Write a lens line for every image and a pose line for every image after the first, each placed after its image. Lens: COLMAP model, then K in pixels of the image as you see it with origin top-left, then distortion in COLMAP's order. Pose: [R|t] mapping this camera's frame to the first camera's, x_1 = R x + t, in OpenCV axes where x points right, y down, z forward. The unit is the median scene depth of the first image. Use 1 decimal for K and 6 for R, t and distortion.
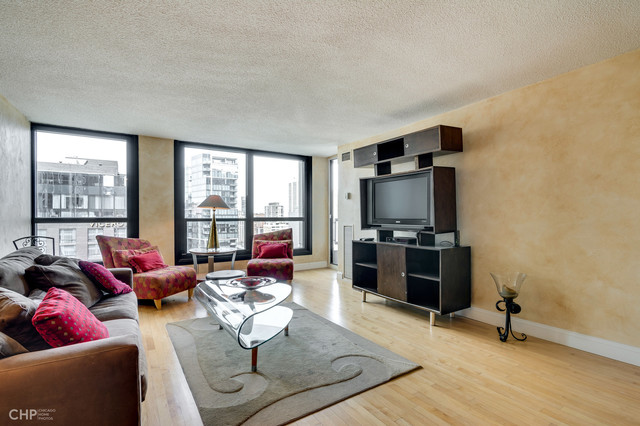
lens RADIAL K [[309.0, 0, 322.8], [0, 309.0, 218.3], [0, 0, 1]] dist [-0.000344, 0.001089]
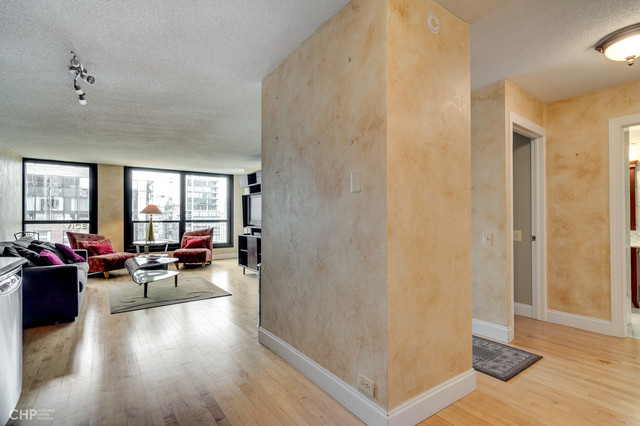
lens RADIAL K [[309.0, 0, 322.8], [0, 309.0, 218.3], [0, 0, 1]] dist [-0.000344, 0.001089]
pose [[0.998869, 0.000838, 0.047549, 0.392127], [-0.000549, 0.999981, -0.006091, -0.002437], [-0.047554, 0.006058, 0.998850, -0.500451]]
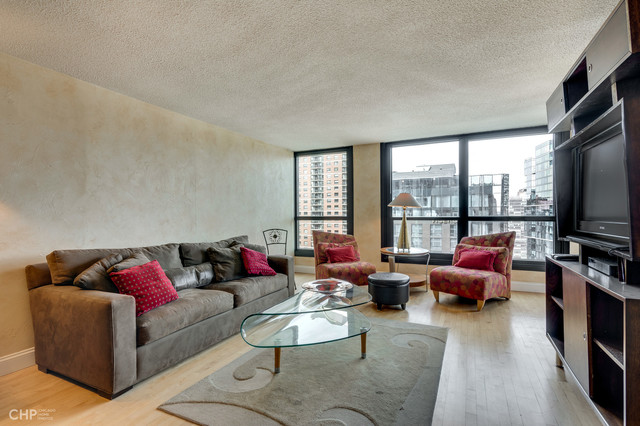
lens RADIAL K [[309.0, 0, 322.8], [0, 309.0, 218.3], [0, 0, 1]] dist [-0.000344, 0.001089]
pose [[0.526082, 0.008013, -0.850396, 0.331460], [-0.000347, 0.999958, 0.009208, -0.005817], [0.850434, -0.004549, 0.526063, 0.287436]]
